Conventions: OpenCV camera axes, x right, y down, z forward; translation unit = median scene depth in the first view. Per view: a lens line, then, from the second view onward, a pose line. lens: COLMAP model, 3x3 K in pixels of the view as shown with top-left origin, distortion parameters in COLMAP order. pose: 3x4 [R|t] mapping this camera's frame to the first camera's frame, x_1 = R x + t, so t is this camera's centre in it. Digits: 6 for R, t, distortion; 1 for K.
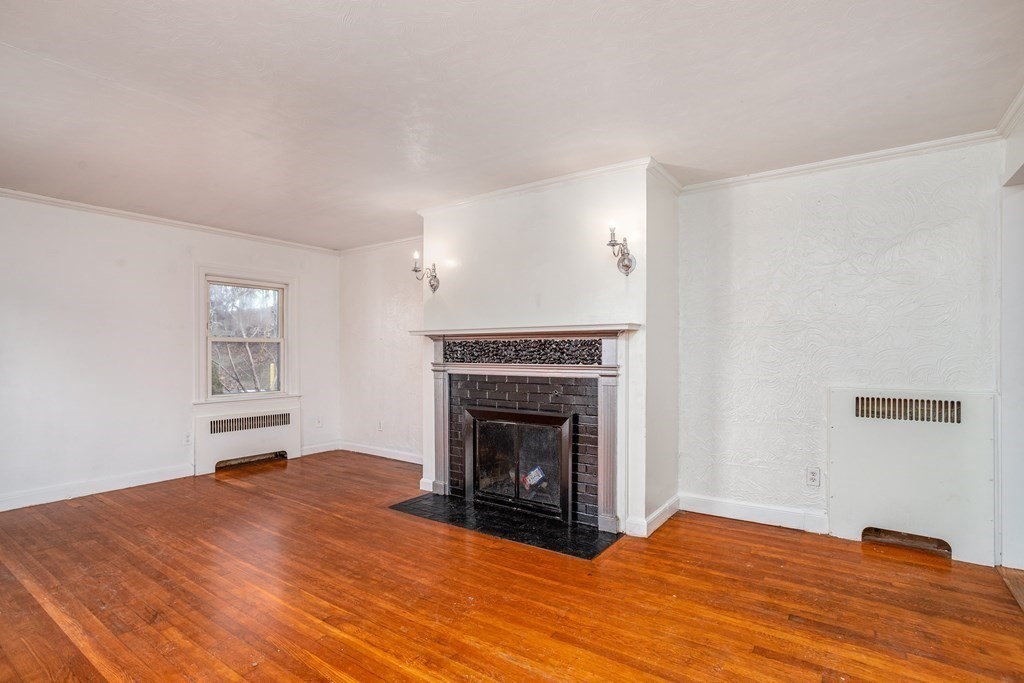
lens RADIAL K [[504.7, 0, 510.5], [0, 504.7, 351.8], [0, 0, 1]] dist [-0.042779, 0.022758]
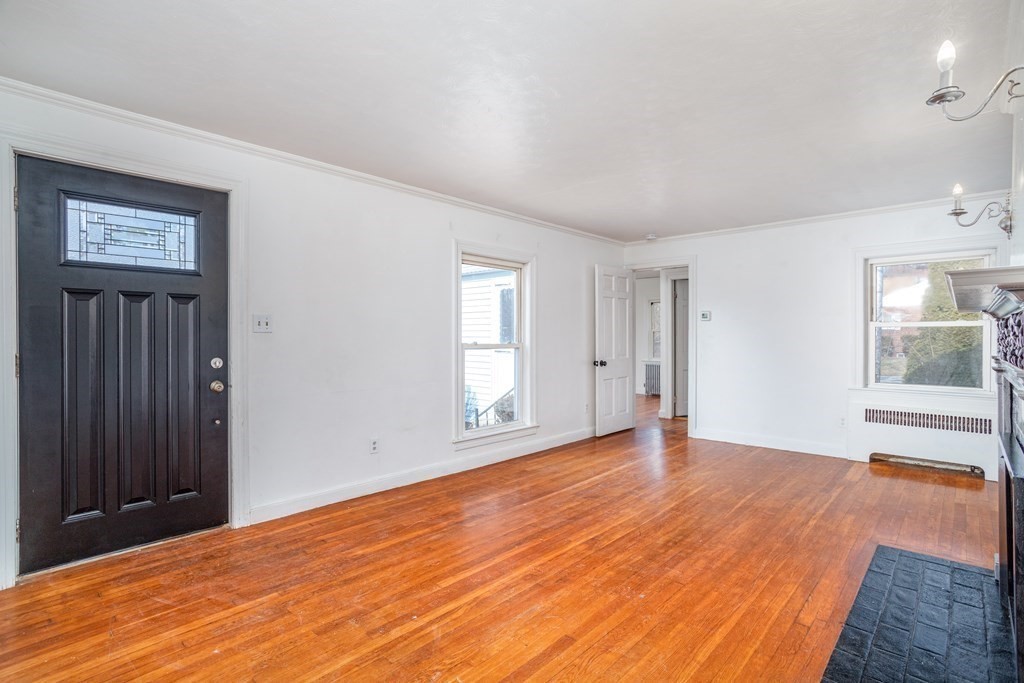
lens RADIAL K [[494.2, 0, 504.7], [0, 494.2, 342.3], [0, 0, 1]] dist [-0.028823, 0.000944]
pose [[-0.151789, 0.008699, -0.988375, 0.589497], [0.001014, 0.999962, 0.008645, 0.000139], [0.988412, 0.000310, -0.151792, 0.592170]]
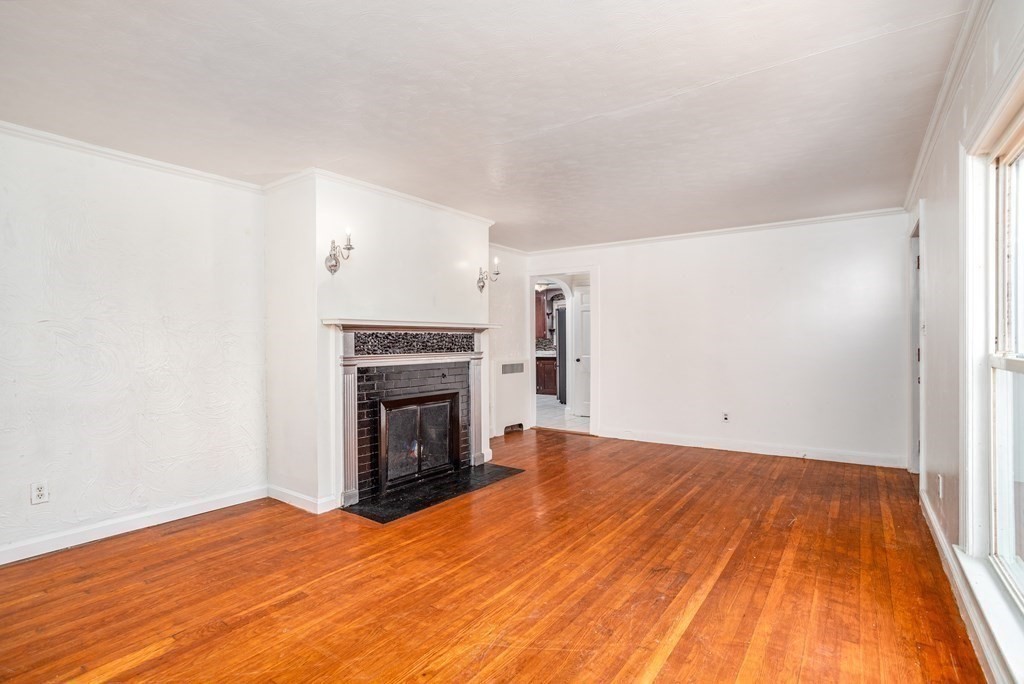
lens RADIAL K [[494.2, 0, 504.7], [0, 494.2, 342.8], [0, 0, 1]] dist [-0.028823, 0.000944]
pose [[0.016091, -0.002000, 0.999869, -1.152531], [0.006985, 0.999974, 0.001888, -0.001419], [-0.999846, 0.006953, 0.016105, 0.825608]]
